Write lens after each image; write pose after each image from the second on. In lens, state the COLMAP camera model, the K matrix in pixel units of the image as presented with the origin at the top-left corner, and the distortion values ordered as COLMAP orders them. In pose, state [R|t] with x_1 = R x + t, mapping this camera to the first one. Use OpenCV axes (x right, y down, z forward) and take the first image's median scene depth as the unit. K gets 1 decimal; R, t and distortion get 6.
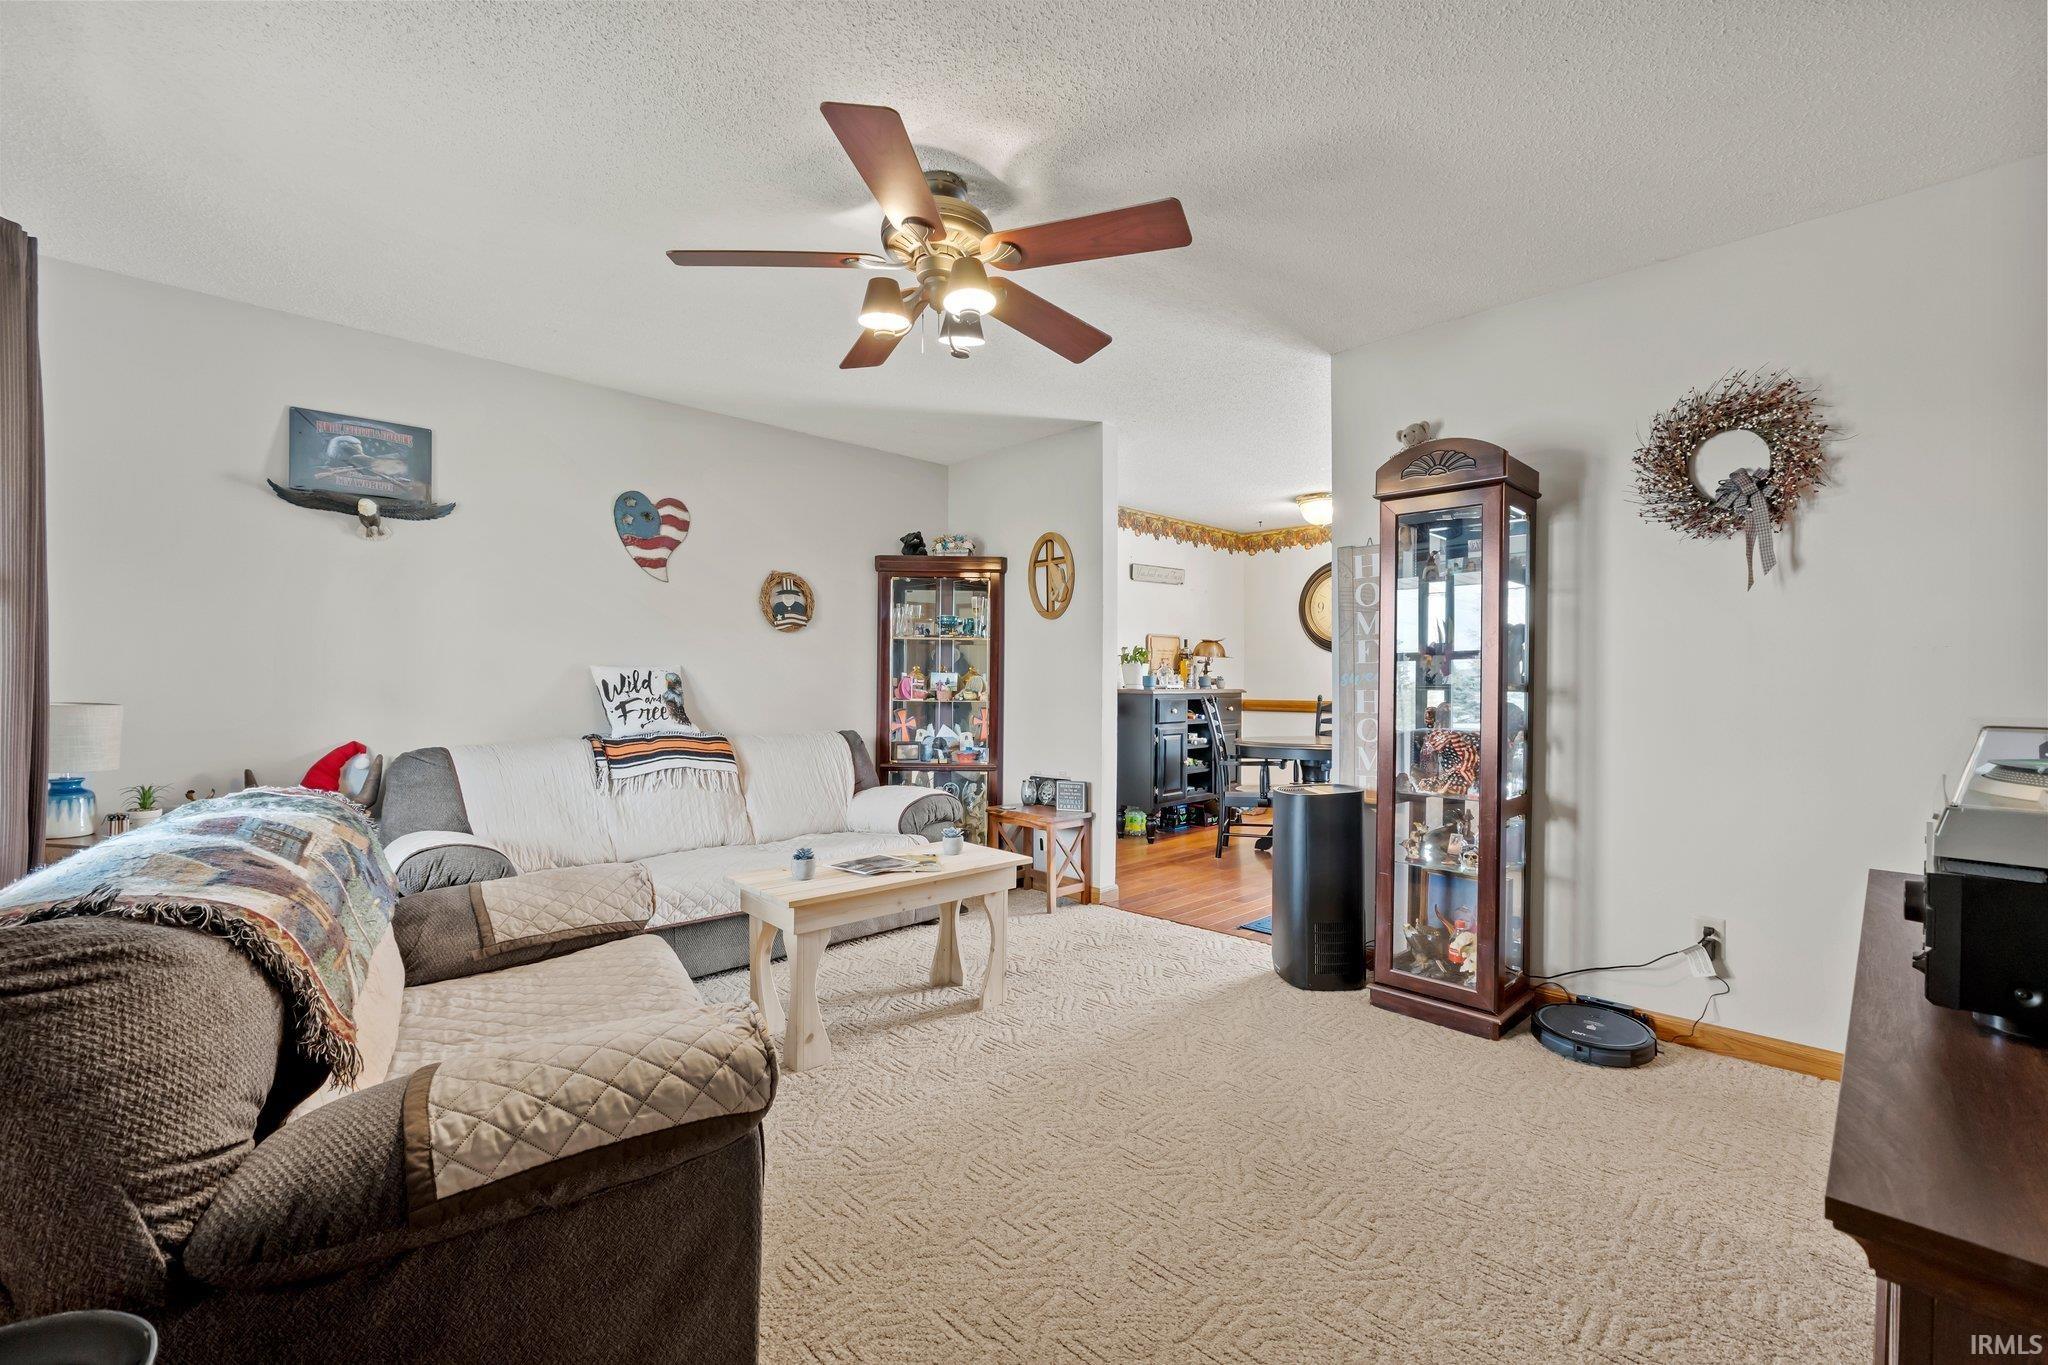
lens RADIAL K [[863.7, 0, 1029.9], [0, 863.7, 684.9], [0, 0, 1]] dist [-0.012390, -0.001295]
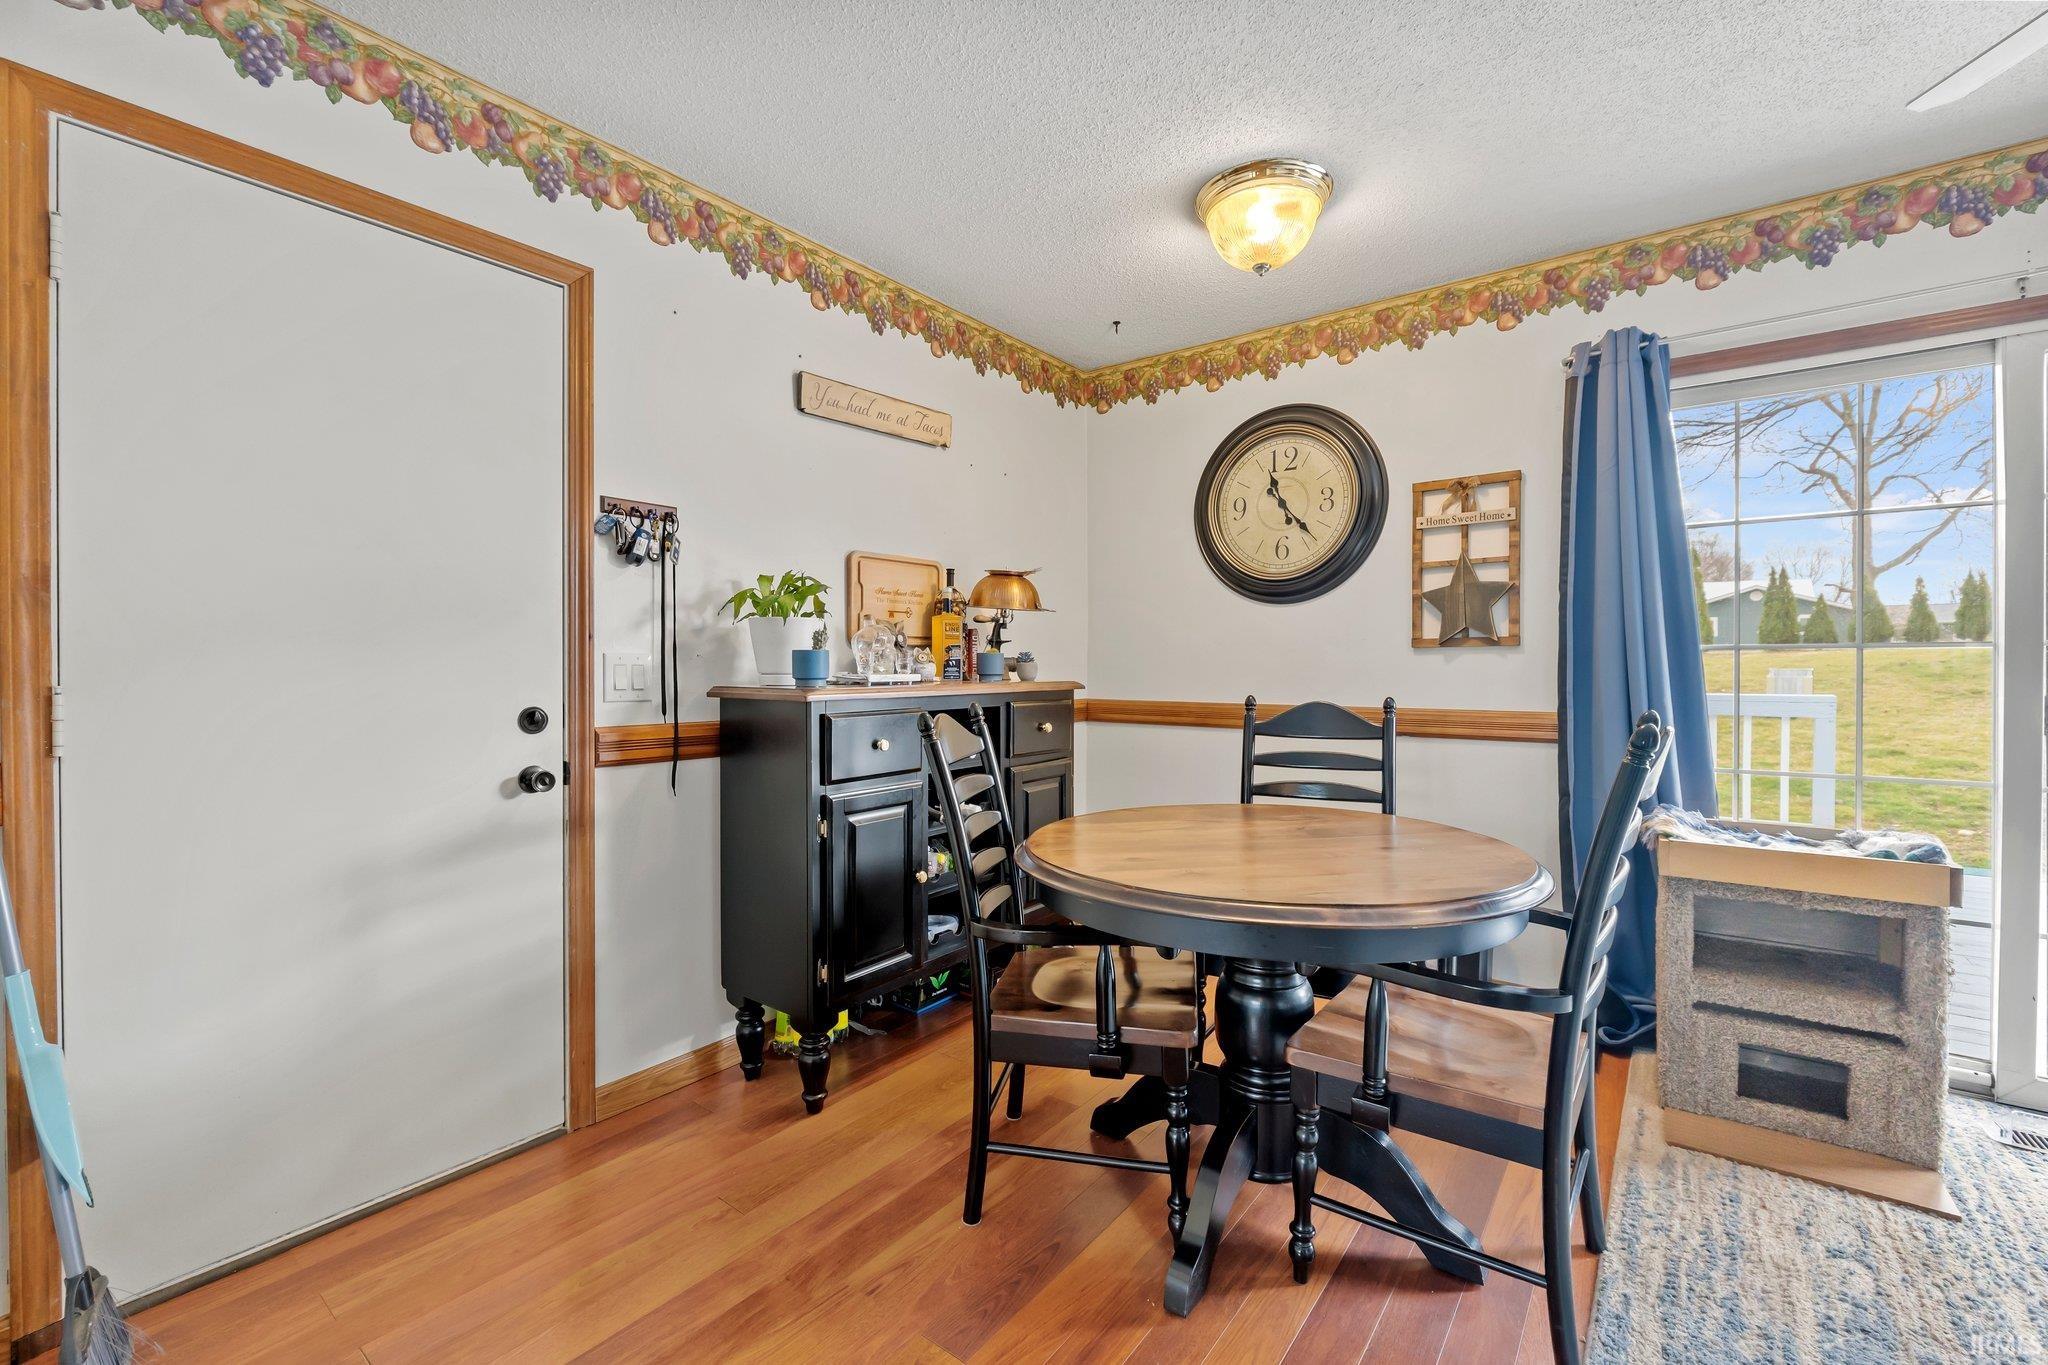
lens RADIAL K [[863.7, 0, 1027.6], [0, 863.7, 670.7], [0, 0, 1]] dist [-0.012390, -0.001295]
pose [[0.990783, -0.004566, 0.135384, 0.159953], [0.003450, 0.999958, 0.008472, -0.004238], [-0.135417, -0.007926, 0.990757, 0.557245]]
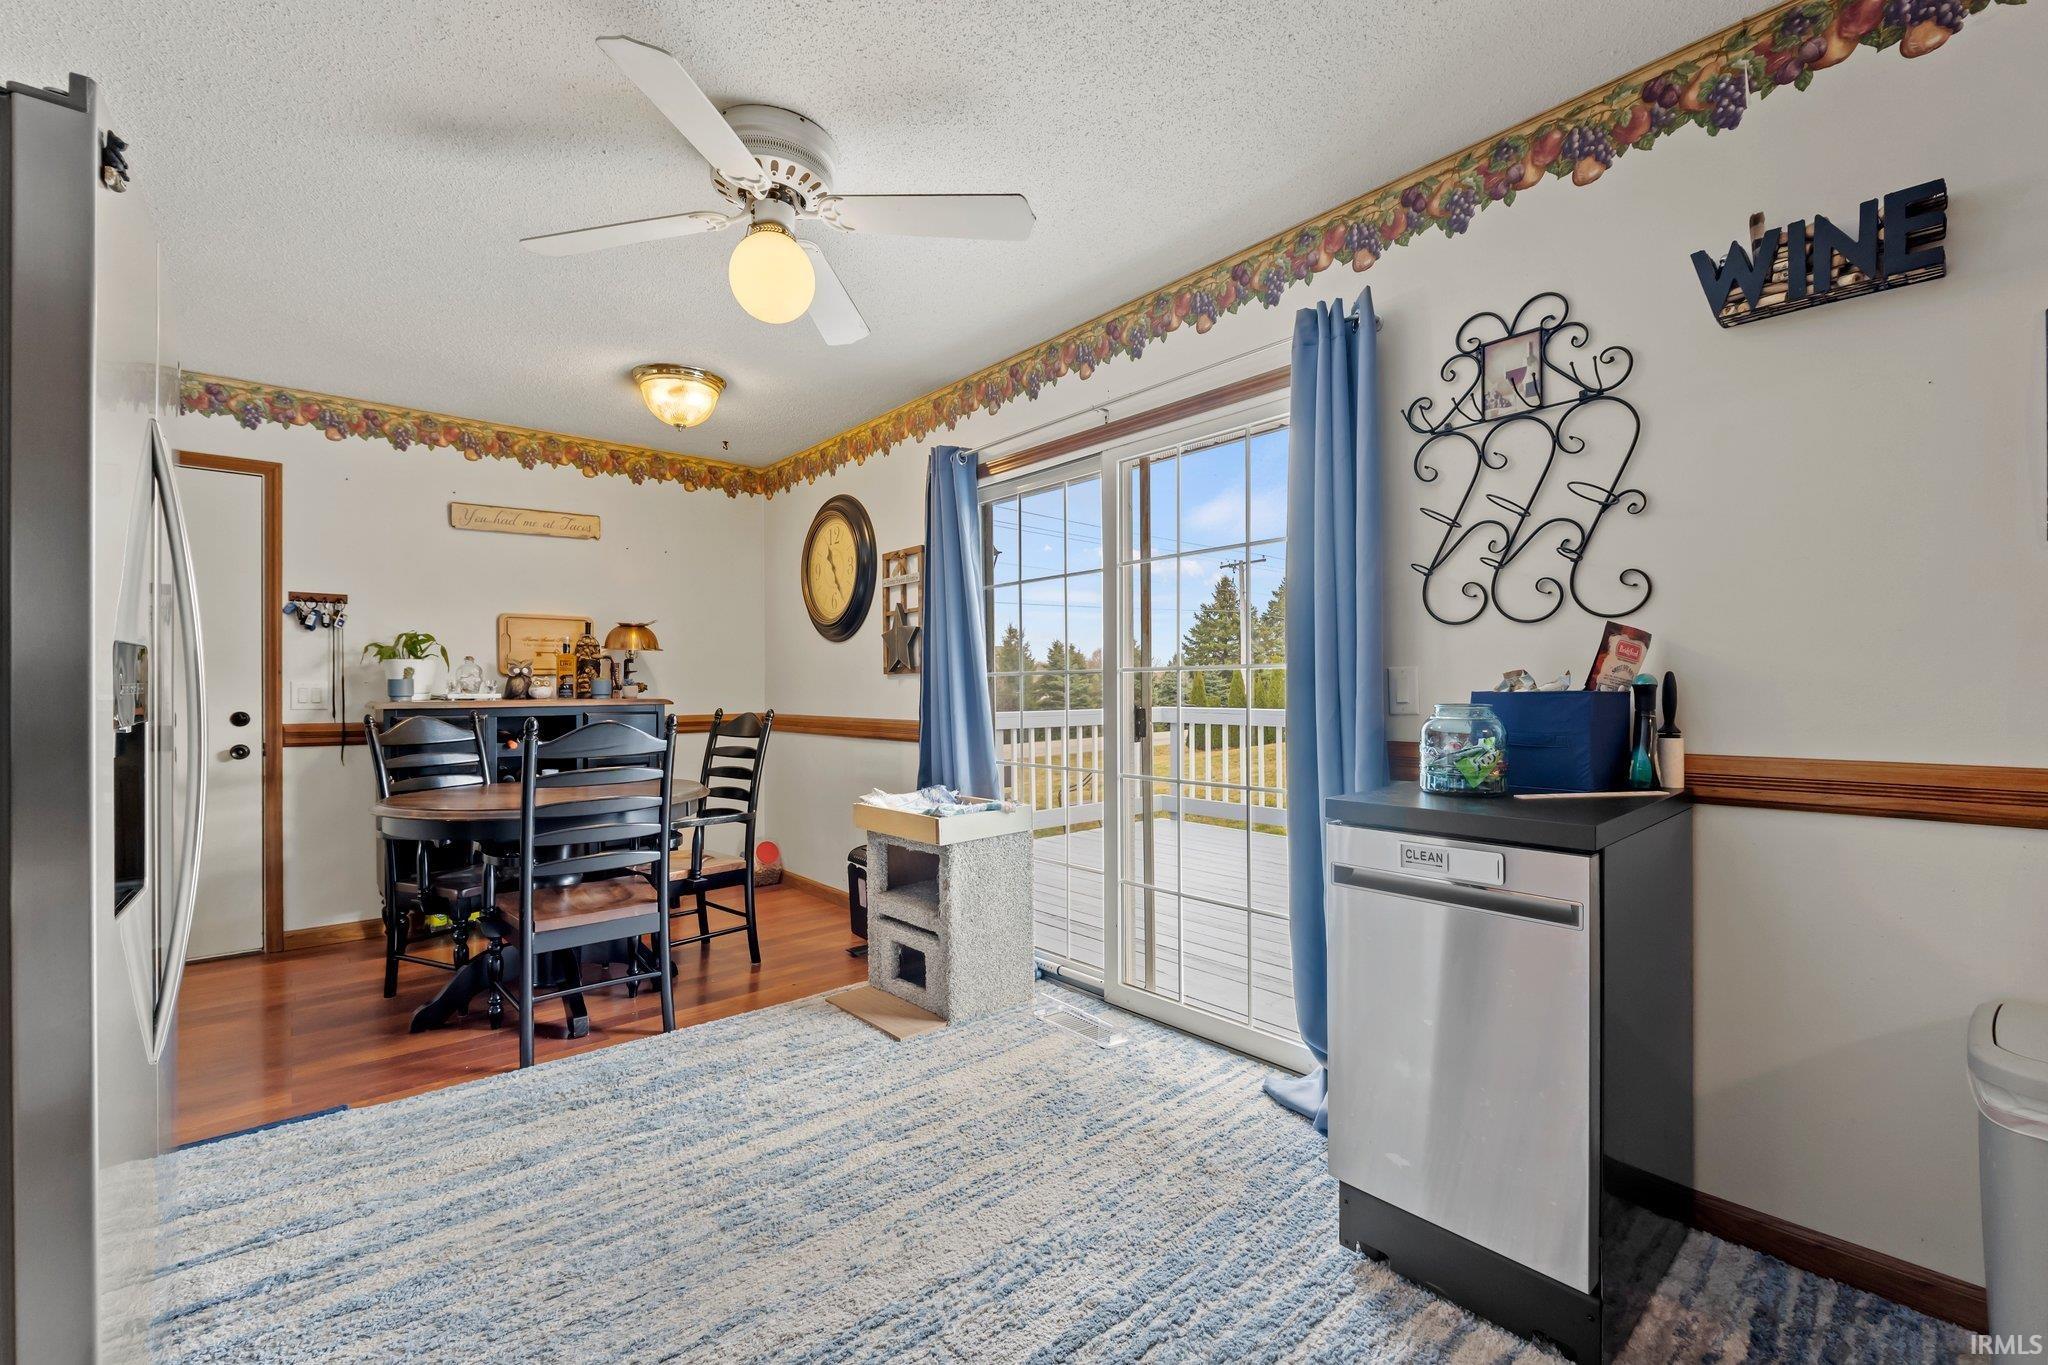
lens RADIAL K [[863.7, 0, 1024.1], [0, 863.7, 688.7], [0, 0, 1]] dist [-0.012390, -0.001295]
pose [[0.998388, -0.006134, -0.056426, 0.544566], [0.006183, 0.999981, 0.000698, -0.001483], [0.056421, -0.001046, 0.998407, 0.372975]]
